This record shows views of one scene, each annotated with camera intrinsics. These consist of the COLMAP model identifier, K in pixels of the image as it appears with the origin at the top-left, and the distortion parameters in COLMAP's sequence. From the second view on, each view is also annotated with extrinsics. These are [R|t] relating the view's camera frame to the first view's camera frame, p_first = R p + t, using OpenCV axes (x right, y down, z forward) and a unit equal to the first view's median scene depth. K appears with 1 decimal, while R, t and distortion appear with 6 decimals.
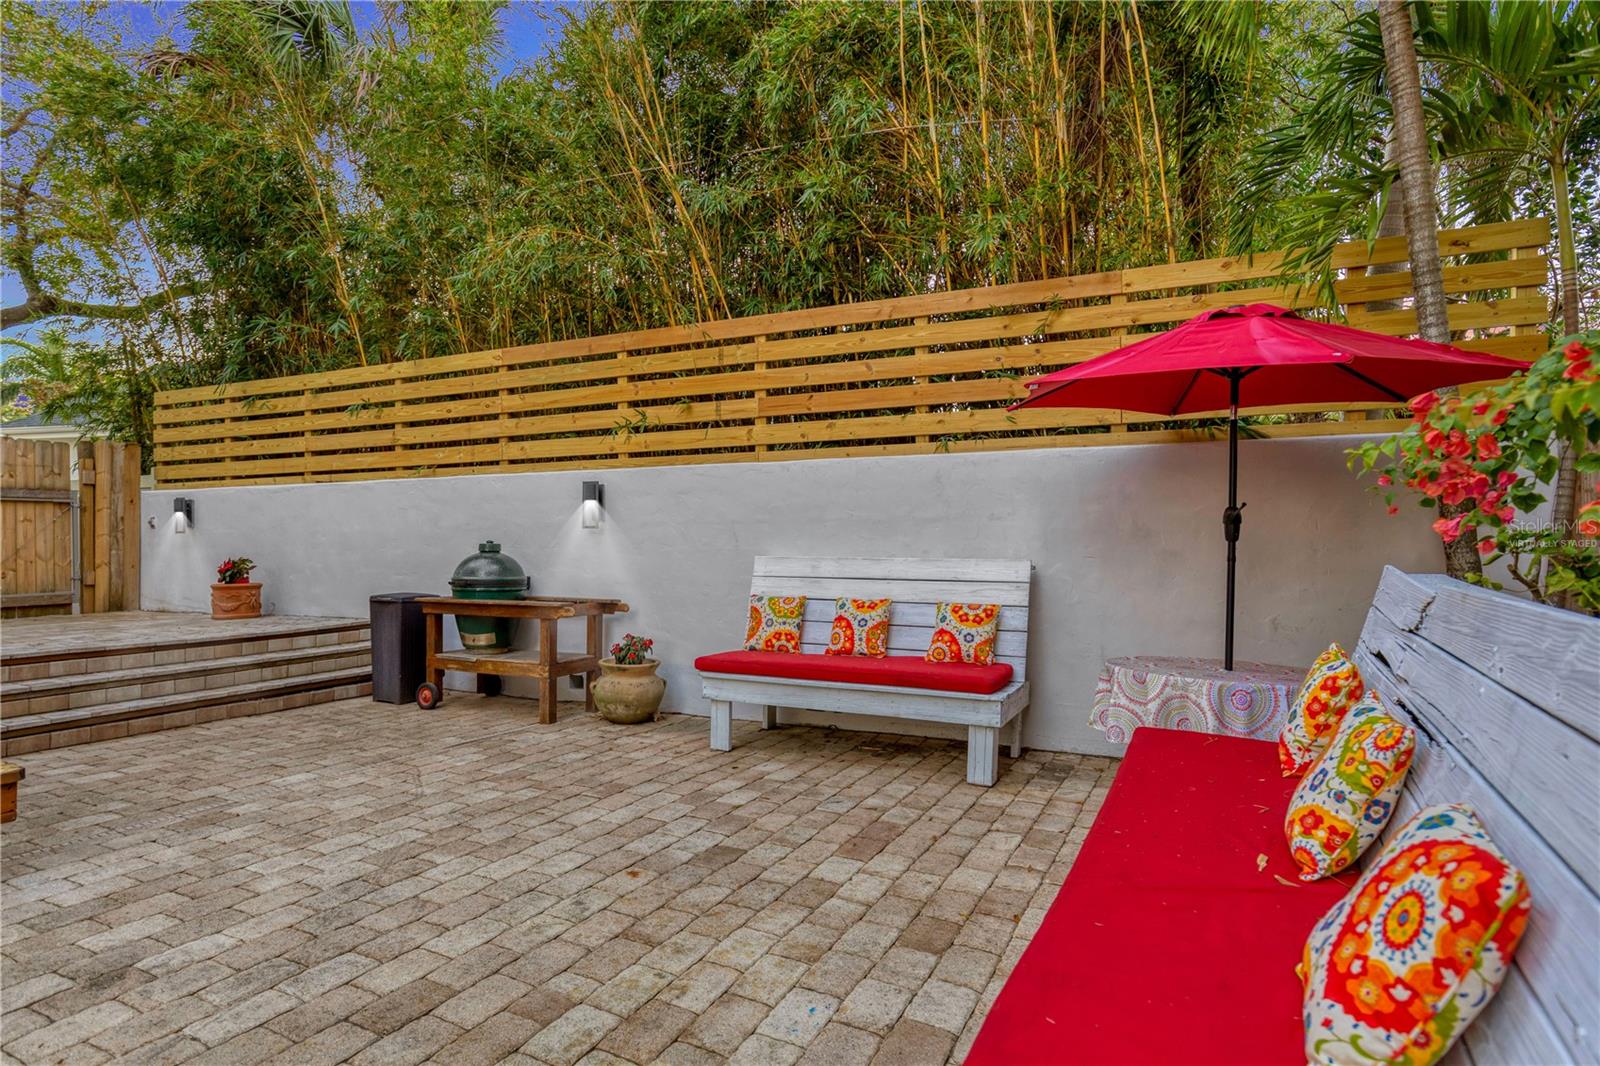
lens RADIAL K [[861.1, 0, 790.9], [0, 861.1, 534.3], [0, 0, 1]] dist [0.008513, -0.002189]
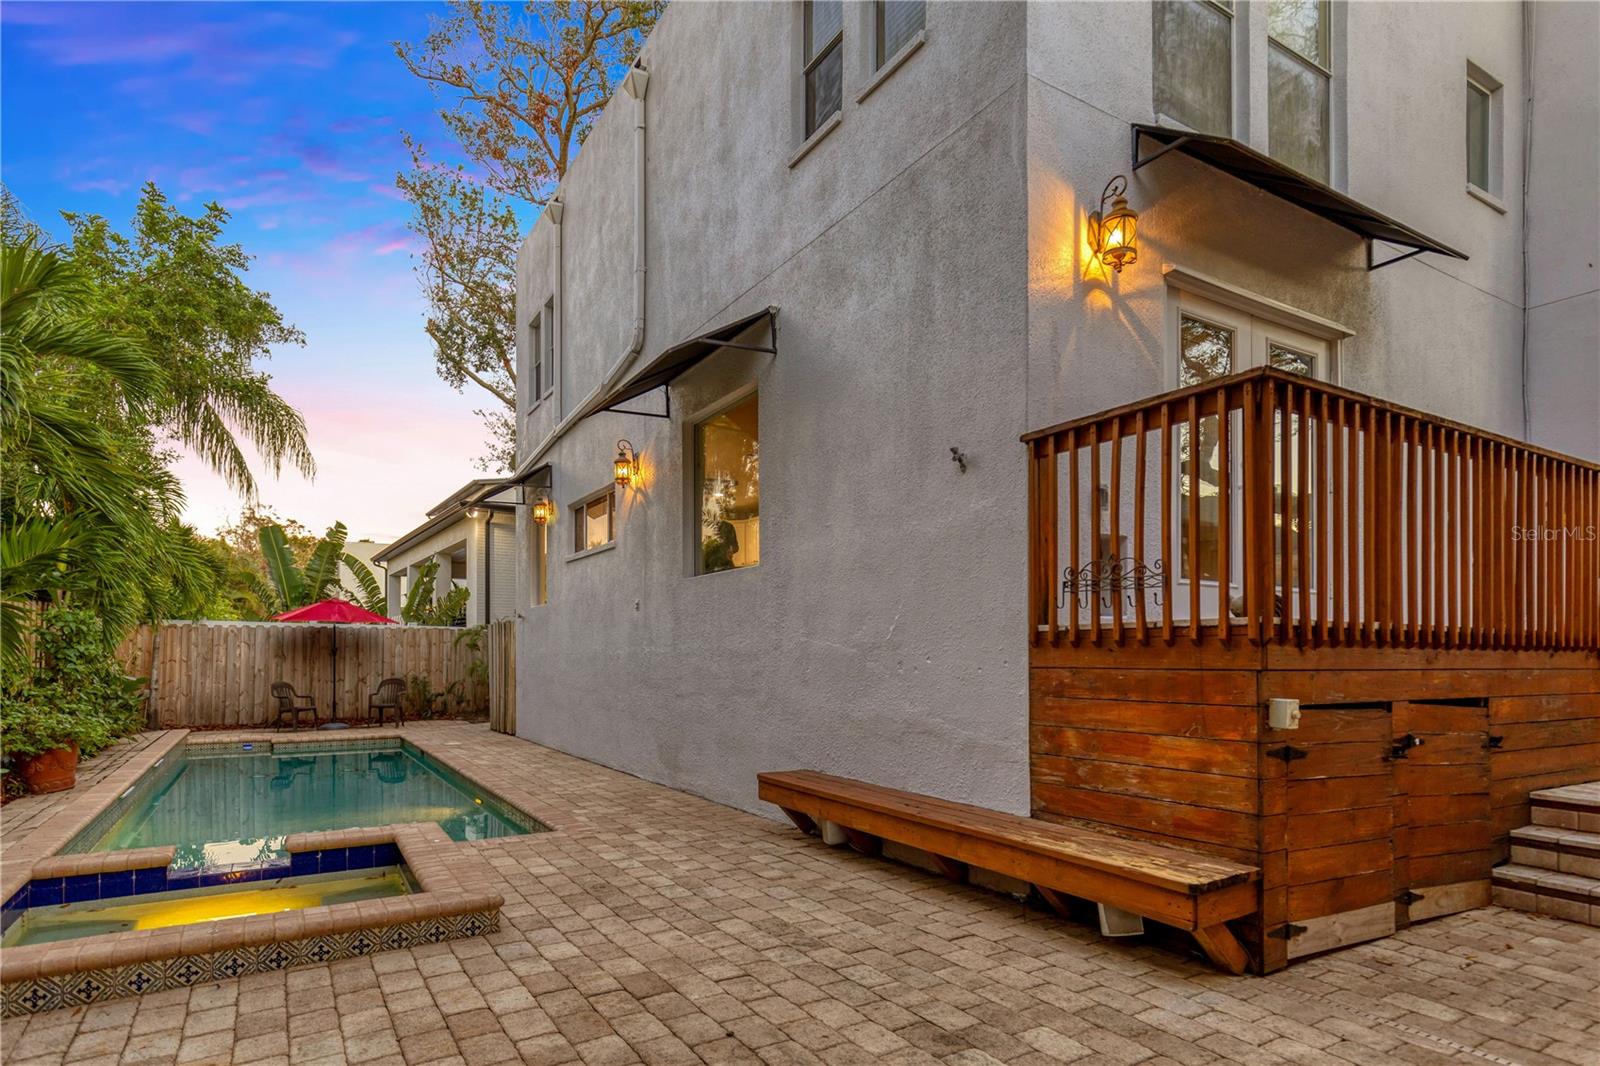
lens RADIAL K [[861.1, 0, 782.1], [0, 861.1, 650.0], [0, 0, 1]] dist [0.008513, -0.002189]
pose [[-0.514044, -0.001764, -0.857762, 0.155394], [0.008999, 0.999932, -0.007449, -0.005532], [0.857716, -0.011549, -0.513993, 0.659501]]
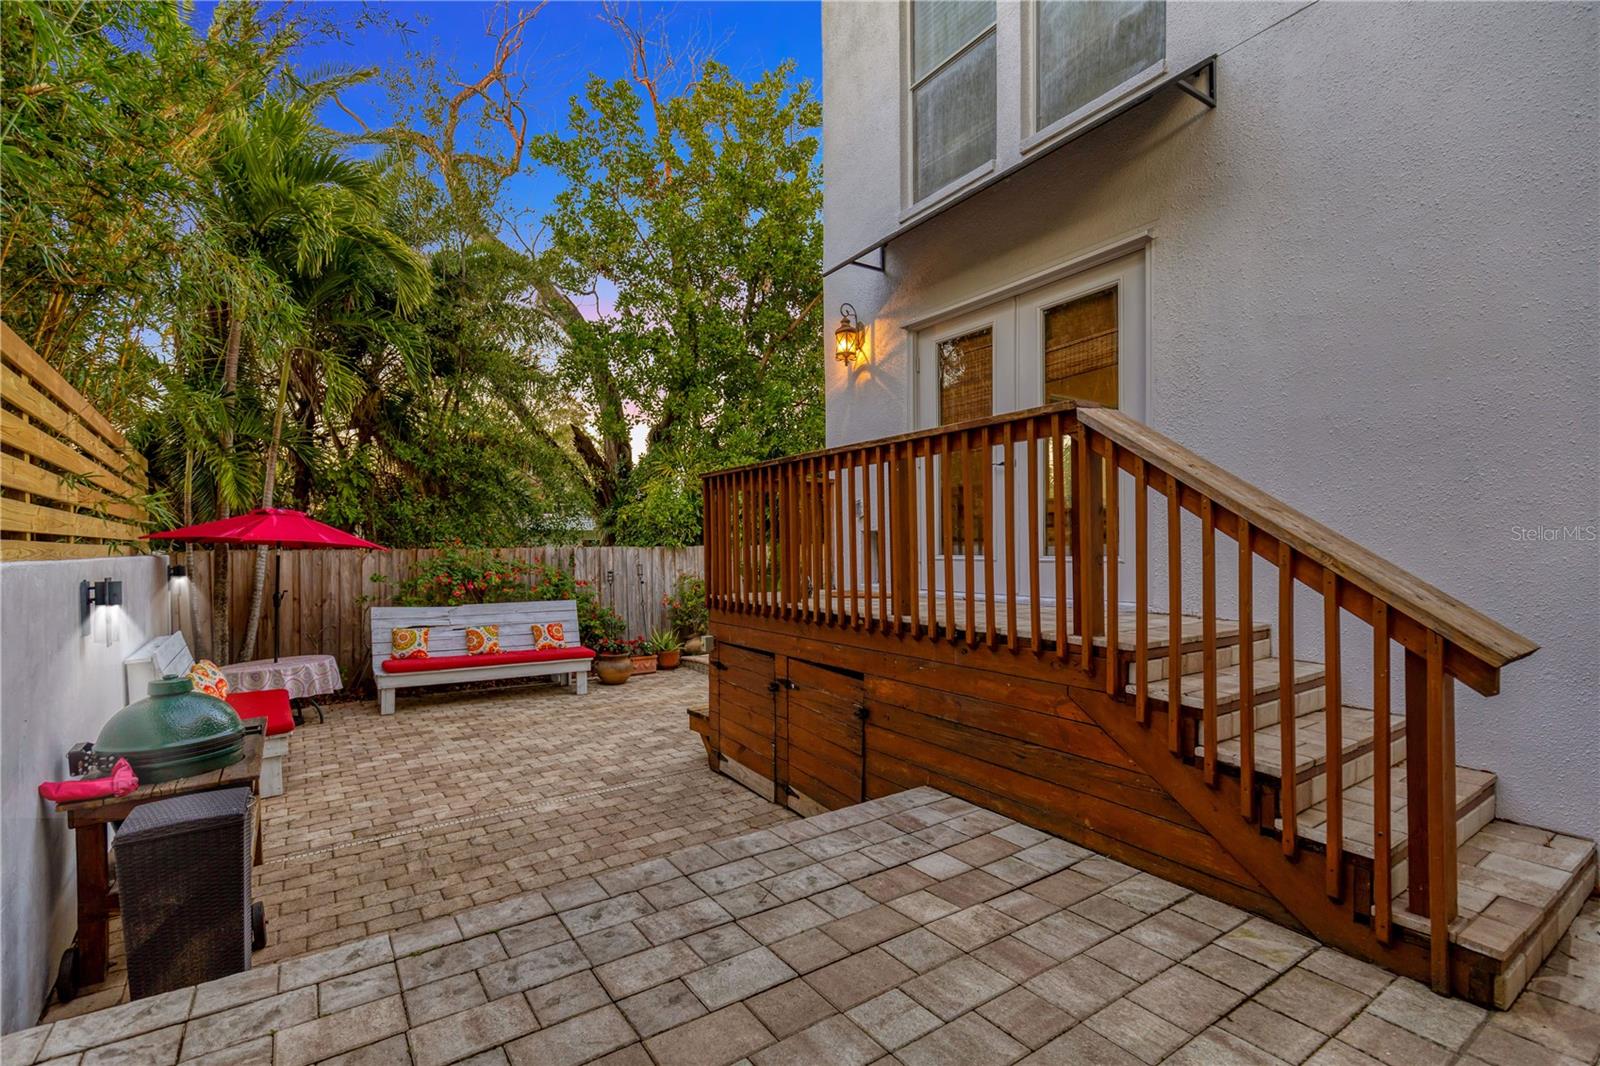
lens RADIAL K [[735.4, 0, 776.6], [0, 735.4, 550.6], [0, 0, 1]] dist [0.012638, -0.002220]
pose [[-0.873943, 0.012658, 0.485863, -1.253158], [0.010232, 0.999918, -0.007646, -0.092025], [-0.485920, -0.001711, -0.874001, 1.591276]]
